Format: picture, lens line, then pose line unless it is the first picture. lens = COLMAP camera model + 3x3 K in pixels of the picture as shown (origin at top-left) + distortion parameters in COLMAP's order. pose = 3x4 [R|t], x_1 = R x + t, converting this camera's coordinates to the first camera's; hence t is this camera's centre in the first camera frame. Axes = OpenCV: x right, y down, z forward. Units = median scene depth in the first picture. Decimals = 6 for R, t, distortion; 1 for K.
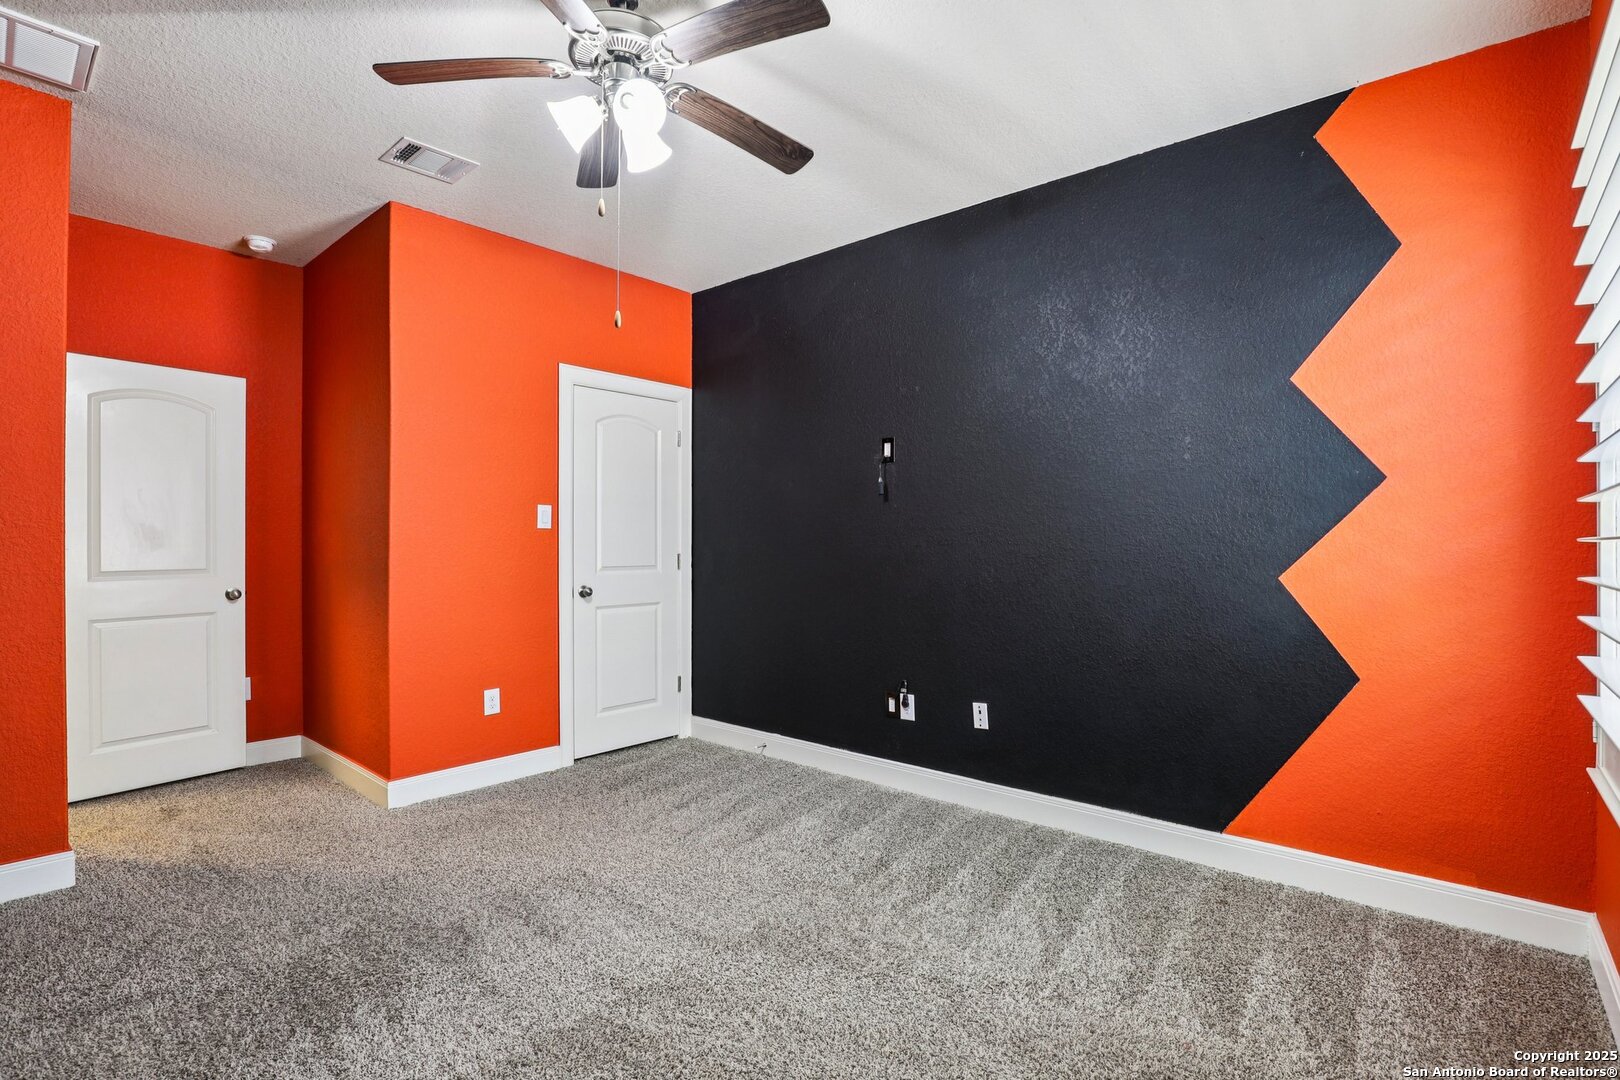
lens RADIAL K [[755.0, 0, 811.7], [0, 755.0, 535.0], [0, 0, 1]] dist [0.000045, -0.000123]
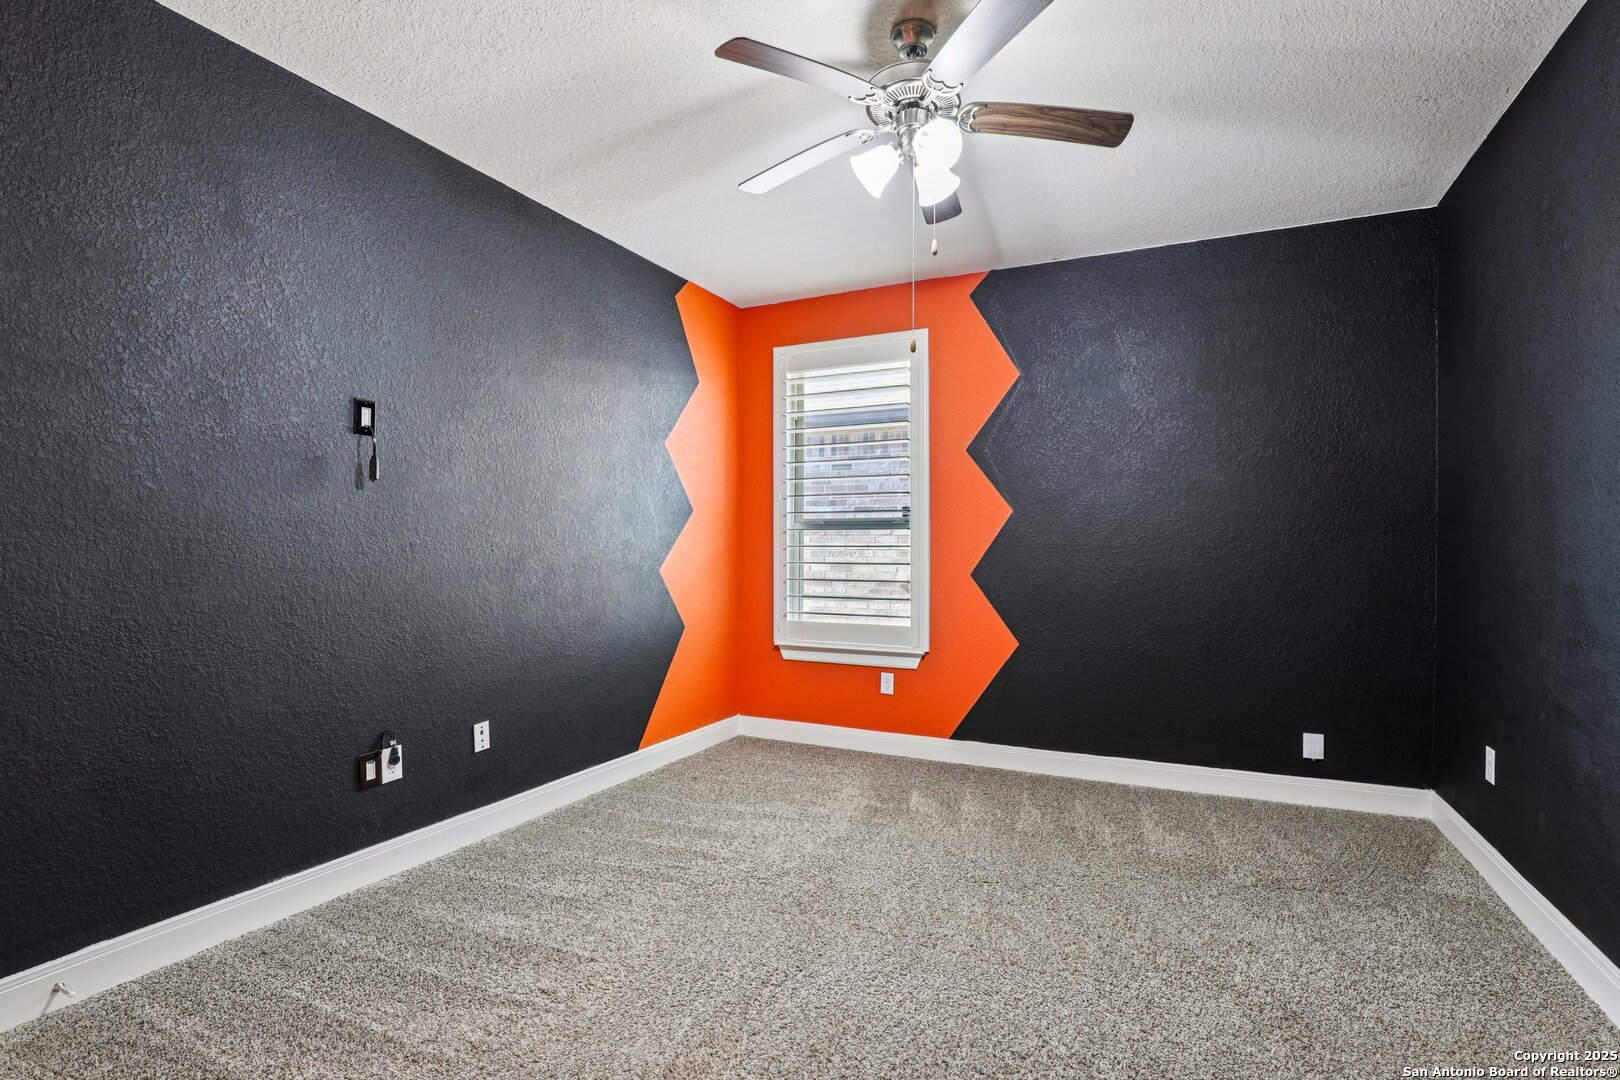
lens RADIAL K [[755.0, 0, 812.2], [0, 755.0, 549.2], [0, 0, 1]] dist [0.000045, -0.000123]
pose [[-0.215133, -0.003853, 0.976577, -0.889826], [-0.013634, 0.999907, 0.000941, 0.007453], [-0.976490, -0.013112, -0.215165, 0.954637]]
